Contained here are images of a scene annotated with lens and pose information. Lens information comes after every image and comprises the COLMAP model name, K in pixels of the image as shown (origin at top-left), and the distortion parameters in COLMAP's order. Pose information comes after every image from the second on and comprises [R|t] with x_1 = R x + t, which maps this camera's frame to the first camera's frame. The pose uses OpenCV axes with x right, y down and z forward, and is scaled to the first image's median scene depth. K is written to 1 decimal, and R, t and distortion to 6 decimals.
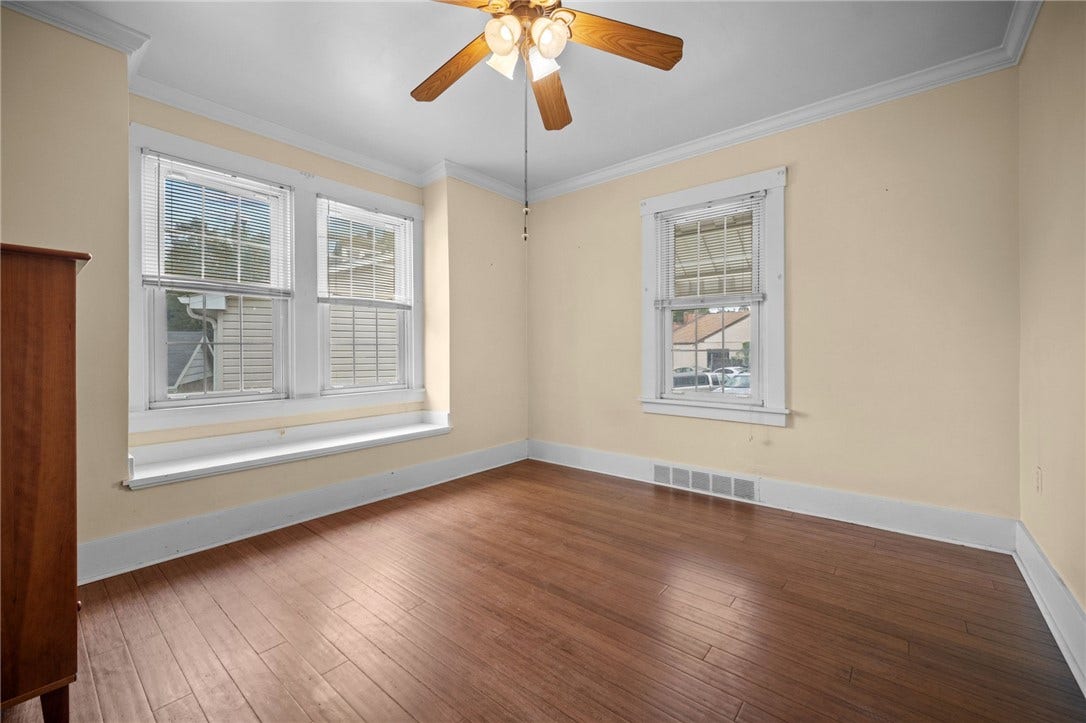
lens RADIAL K [[433.9, 0, 538.0], [0, 433.9, 357.0], [0, 0, 1]] dist [-0.000901, -0.000107]
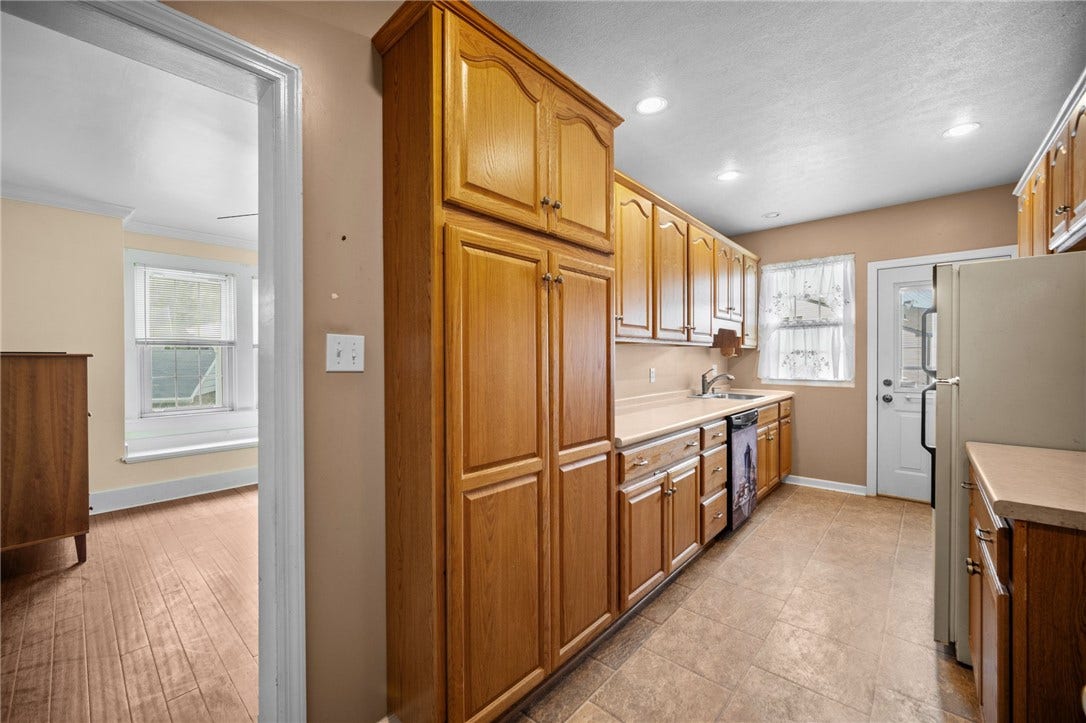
lens RADIAL K [[422.5, 0, 542.9], [0, 422.5, 366.5], [0, 0, 1]] dist [-0.000325, -0.000003]
pose [[0.999604, -0.002400, -0.028055, 0.801522], [0.002506, 0.999990, 0.003755, -0.090610], [0.028045, -0.003823, 0.999599, -0.668680]]
